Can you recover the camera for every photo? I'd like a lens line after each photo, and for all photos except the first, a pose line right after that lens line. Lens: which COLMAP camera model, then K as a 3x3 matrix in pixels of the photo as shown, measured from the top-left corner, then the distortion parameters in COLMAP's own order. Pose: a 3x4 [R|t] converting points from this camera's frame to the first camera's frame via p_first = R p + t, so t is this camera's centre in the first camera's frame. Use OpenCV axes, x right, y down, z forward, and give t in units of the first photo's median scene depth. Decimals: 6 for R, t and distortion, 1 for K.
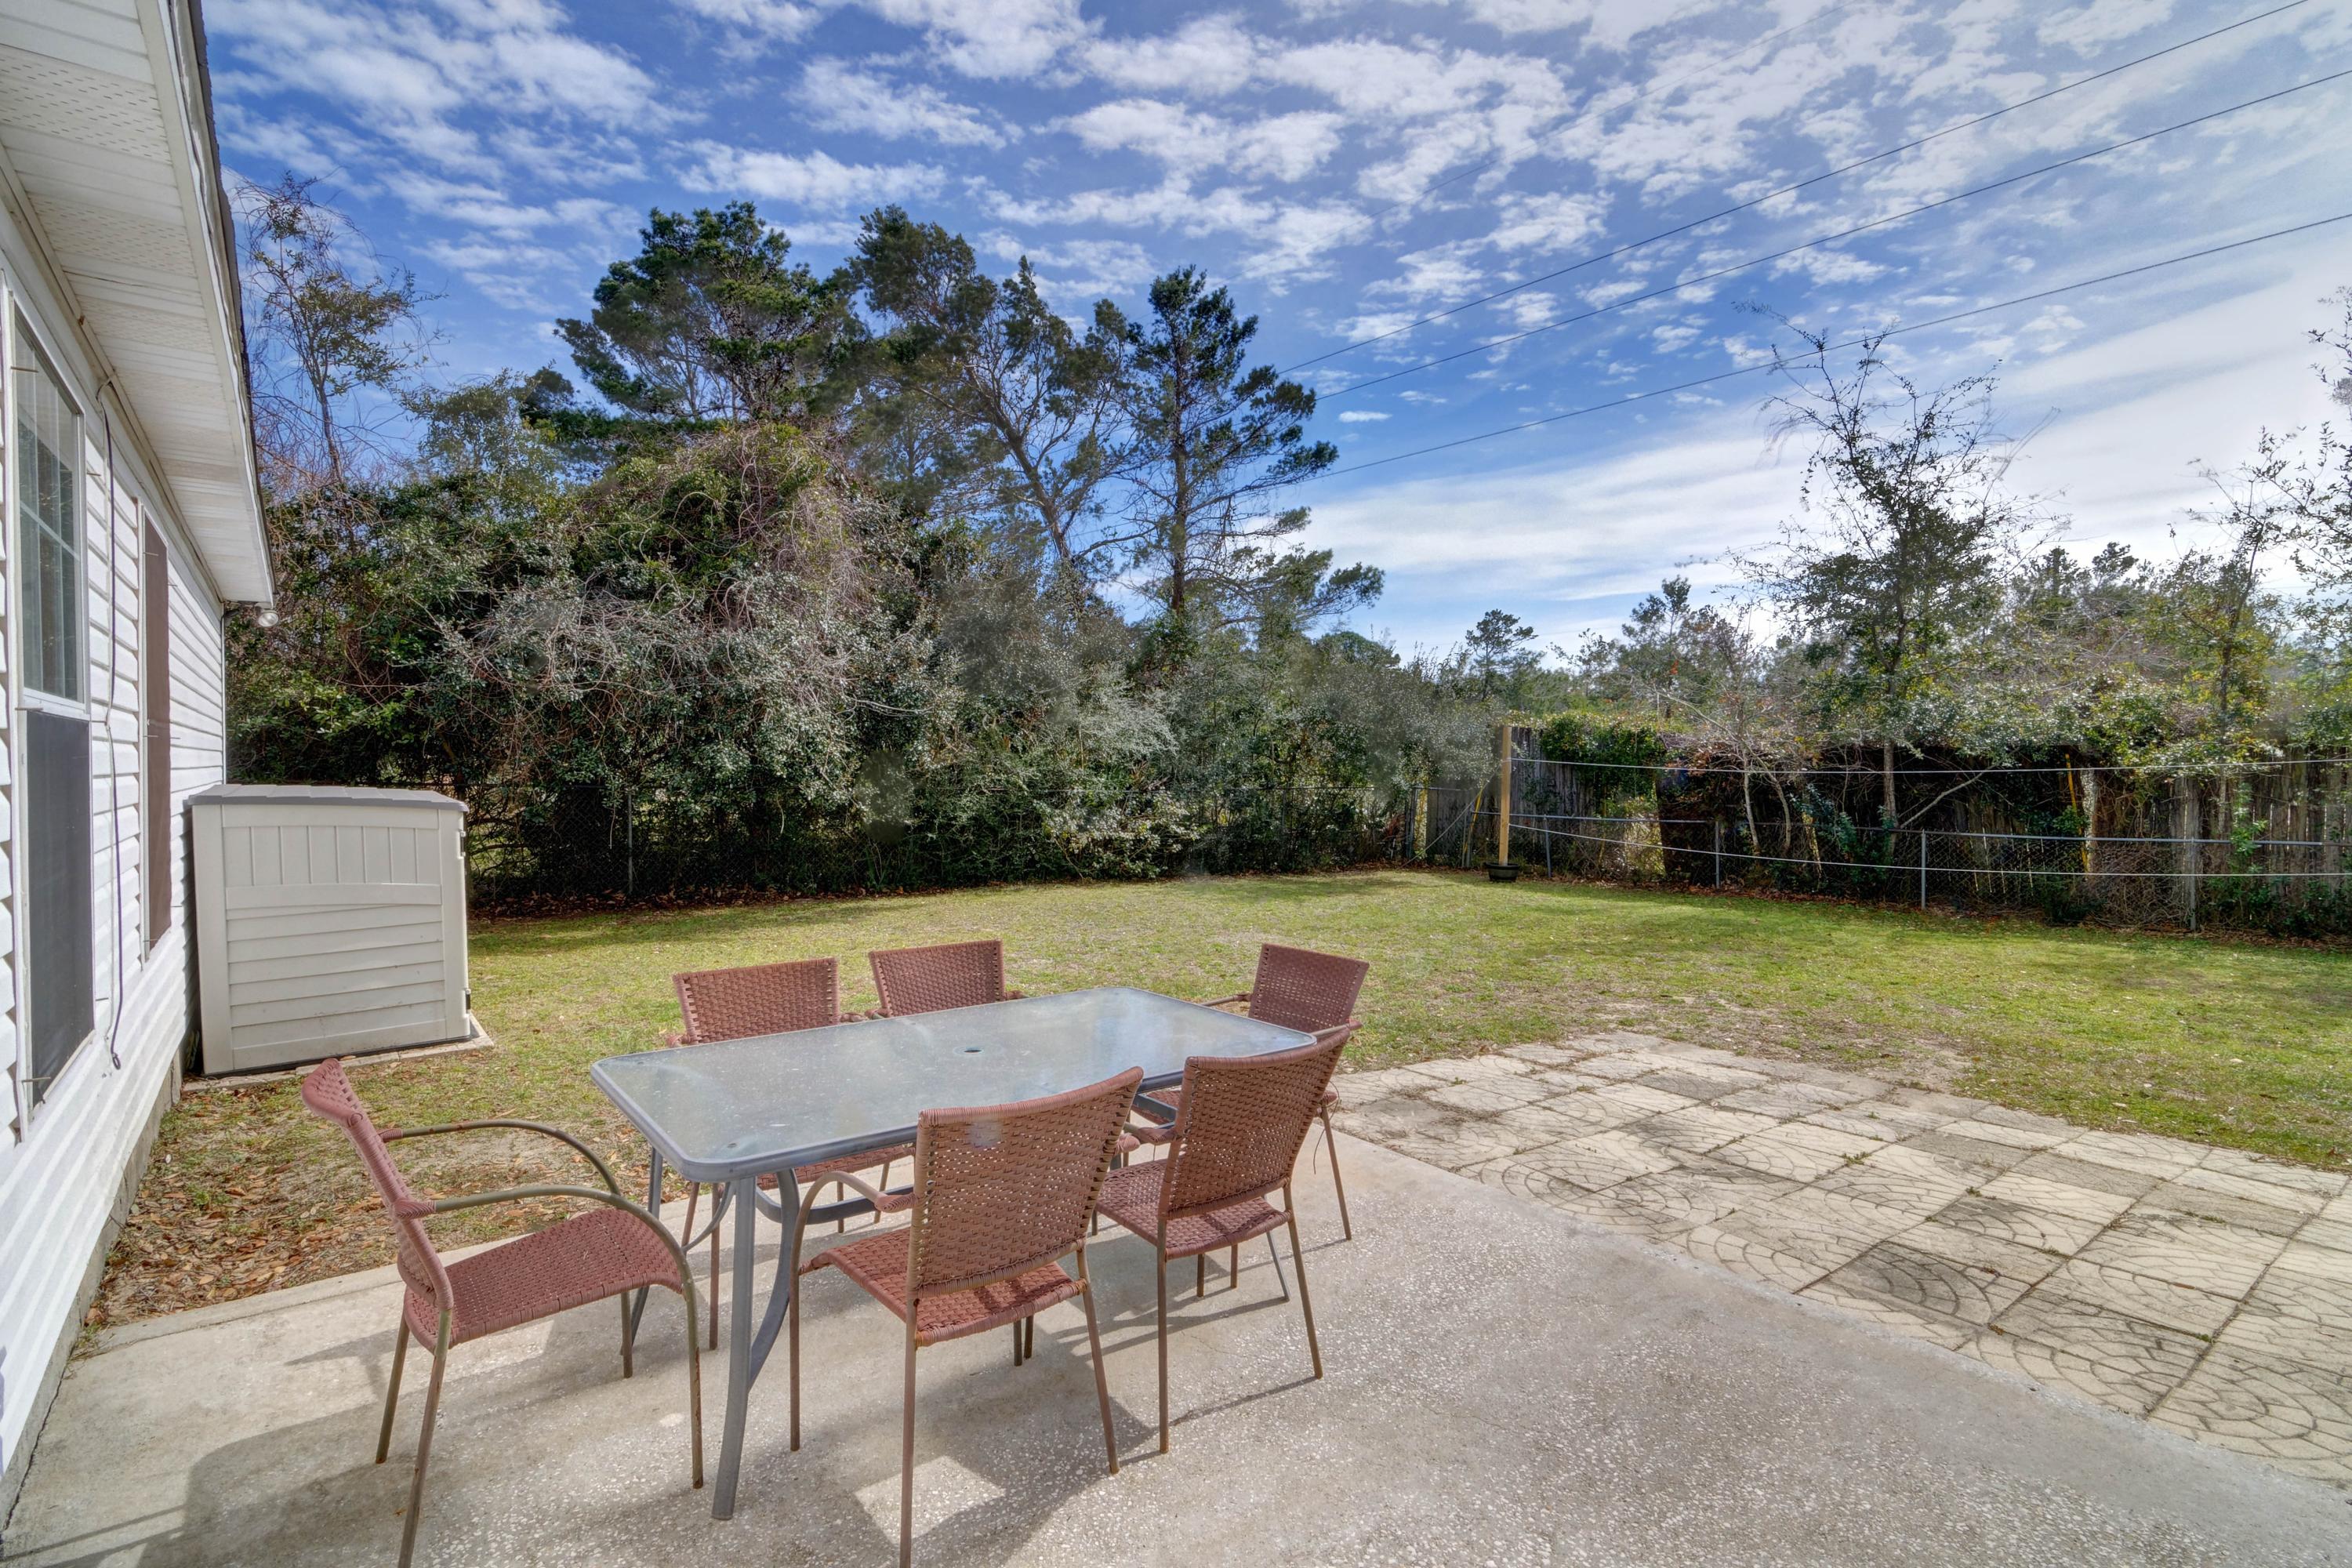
lens RADIAL K [[1131.6, 0, 1179.6], [0, 1131.6, 779.9], [0, 0, 1]] dist [-0.006945, 0.000081]
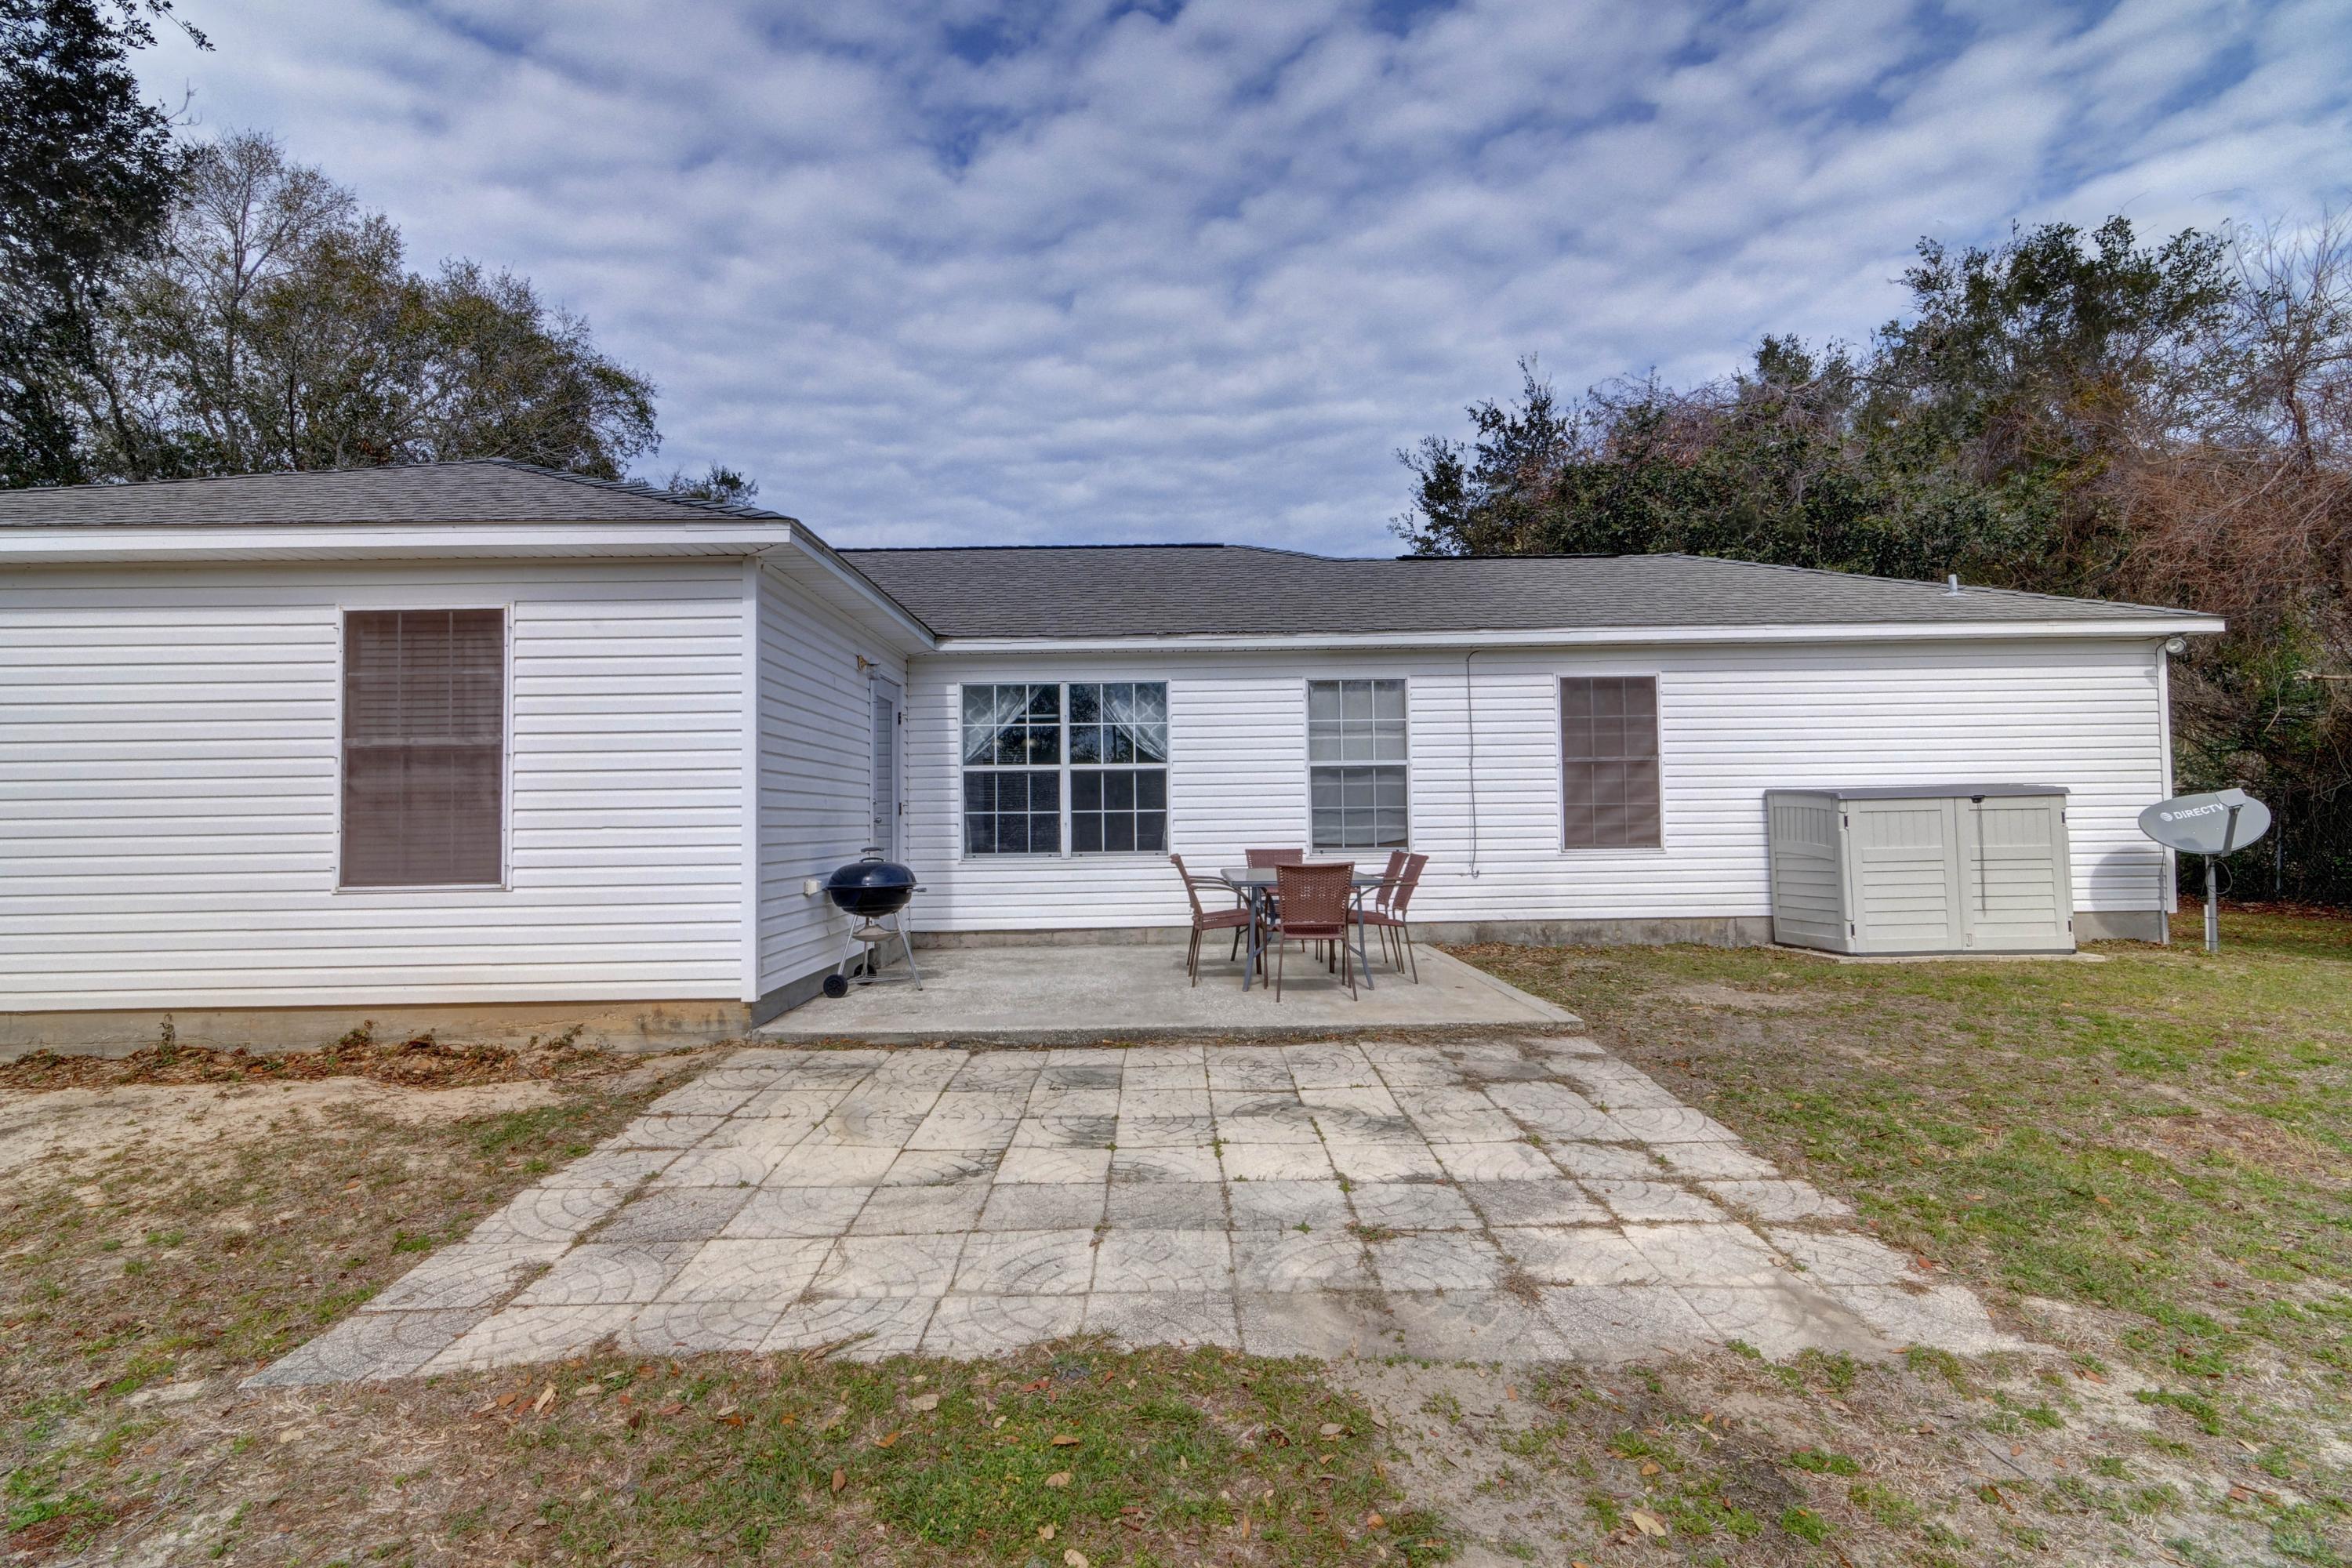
lens RADIAL K [[1131.6, 0, 1168.3], [0, 1131.6, 772.4], [0, 0, 1]] dist [-0.006945, 0.000081]
pose [[-0.609124, -0.022921, -0.792744, 1.437878], [0.004249, 0.999474, -0.032163, 0.051676], [0.793064, -0.022960, -0.608706, 1.609108]]
